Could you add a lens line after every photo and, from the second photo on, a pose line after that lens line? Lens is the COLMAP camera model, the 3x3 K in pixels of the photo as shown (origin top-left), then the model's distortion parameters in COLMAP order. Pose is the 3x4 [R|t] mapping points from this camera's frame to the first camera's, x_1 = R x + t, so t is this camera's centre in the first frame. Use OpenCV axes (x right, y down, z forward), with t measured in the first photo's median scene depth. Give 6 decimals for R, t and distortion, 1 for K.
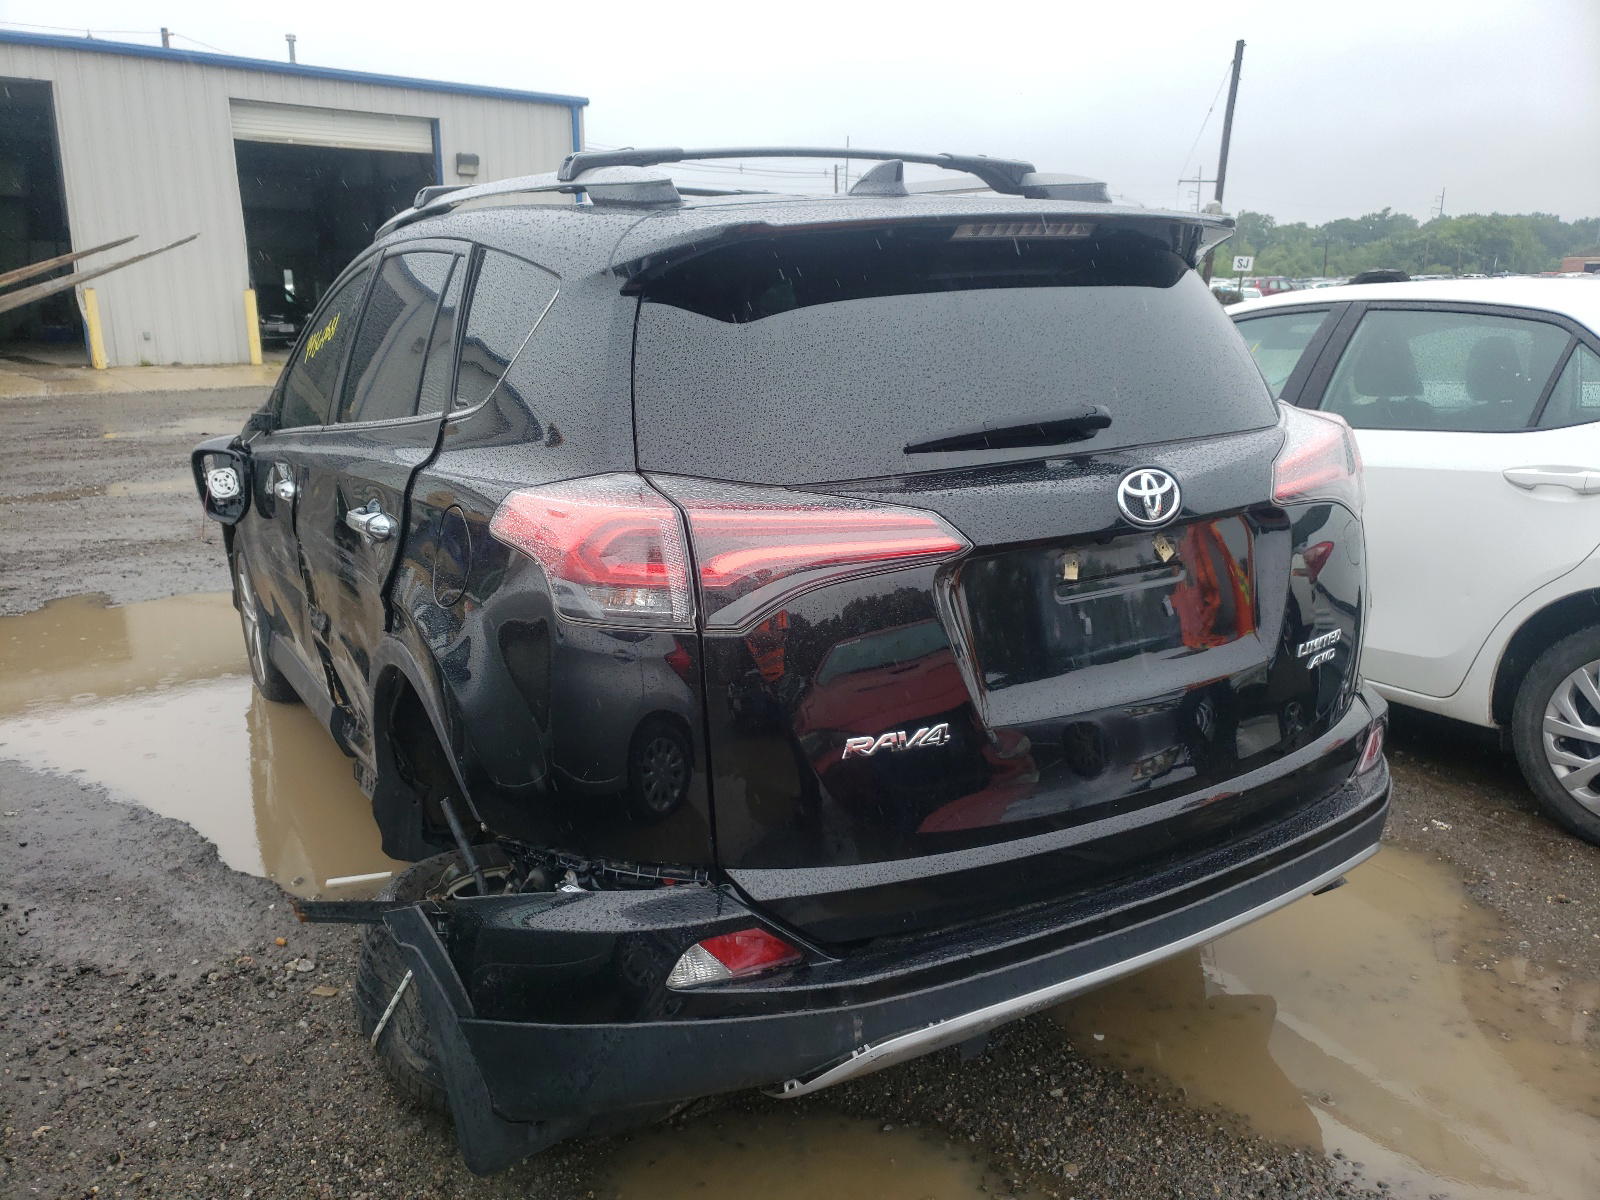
lens RADIAL K [[1204.7, 0, 798.1], [0, 1204.7, 613.7], [0, 0, 1]] dist [-0.007721, 0.025355]
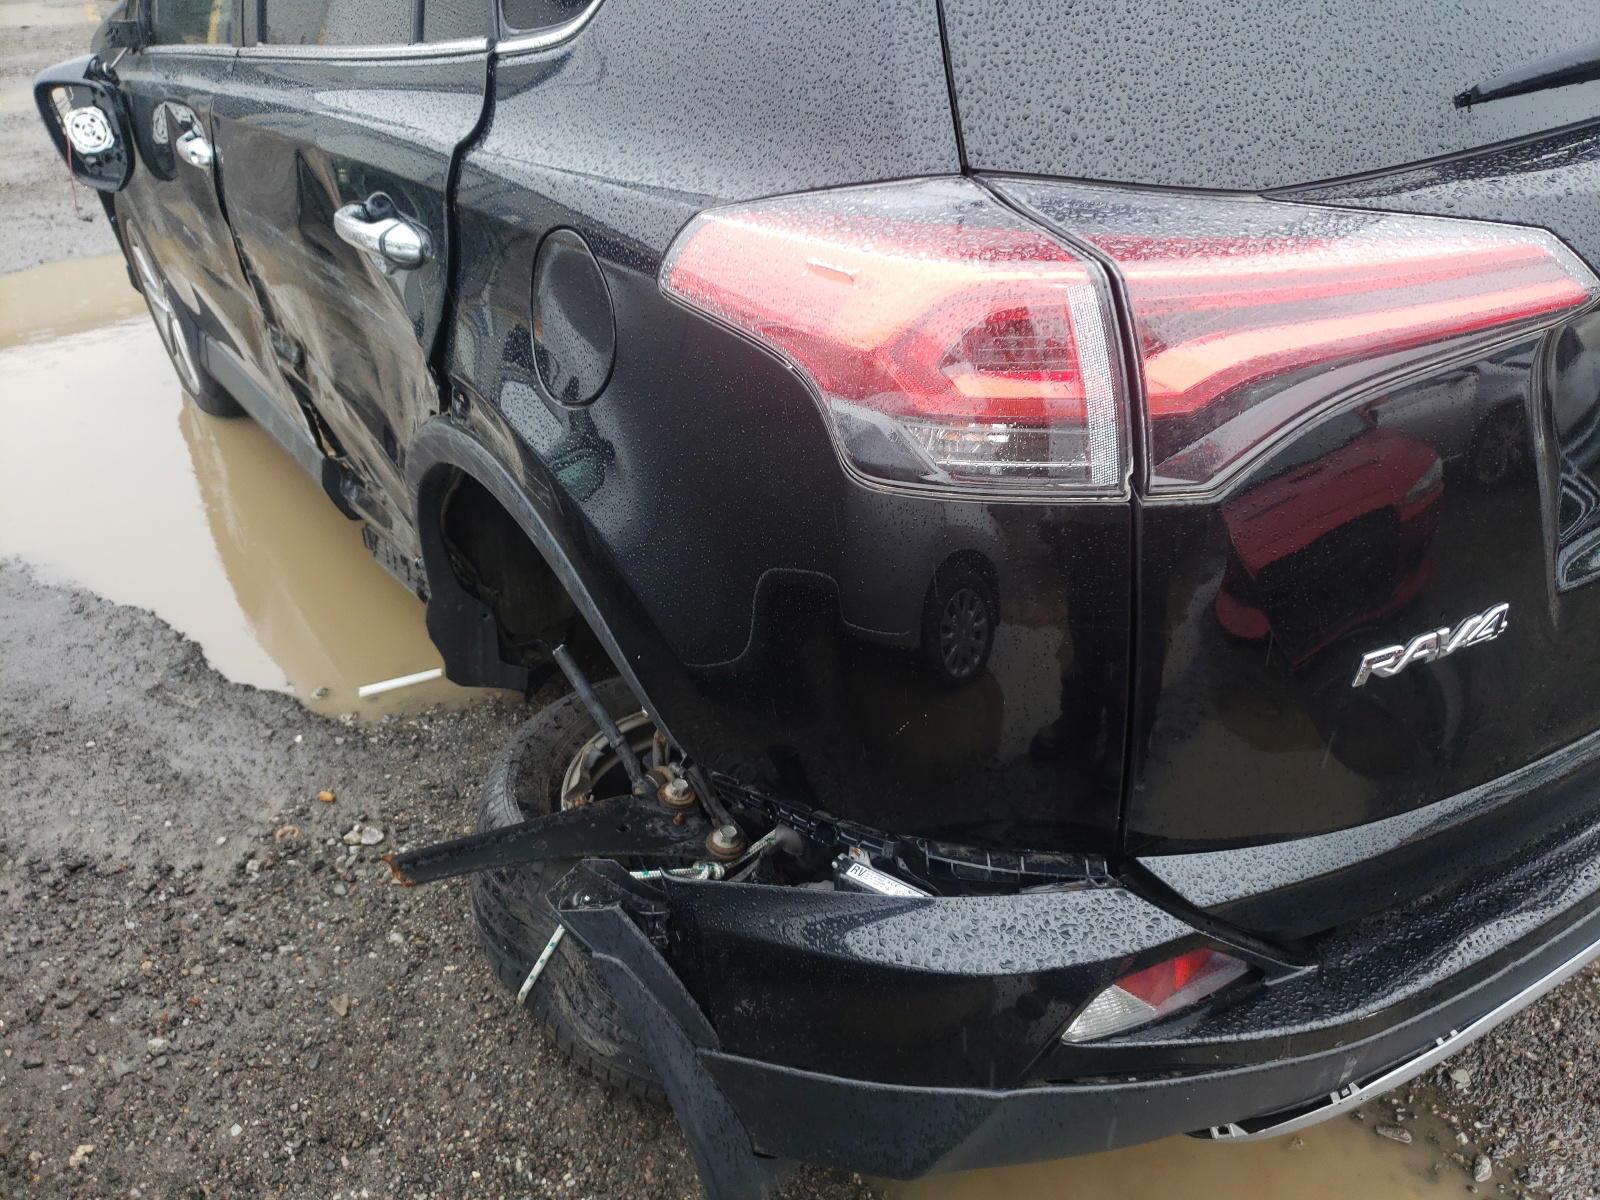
lens RADIAL K [[1204.7, 0, 802.7], [0, 1204.7, 592.1], [0, 0, 1]] dist [-0.007721, 0.025355]
pose [[0.996146, -0.069755, 0.053168, -0.183916], [0.049404, 0.947142, 0.316986, -0.086423], [-0.072469, -0.313138, 0.946939, 0.339418]]
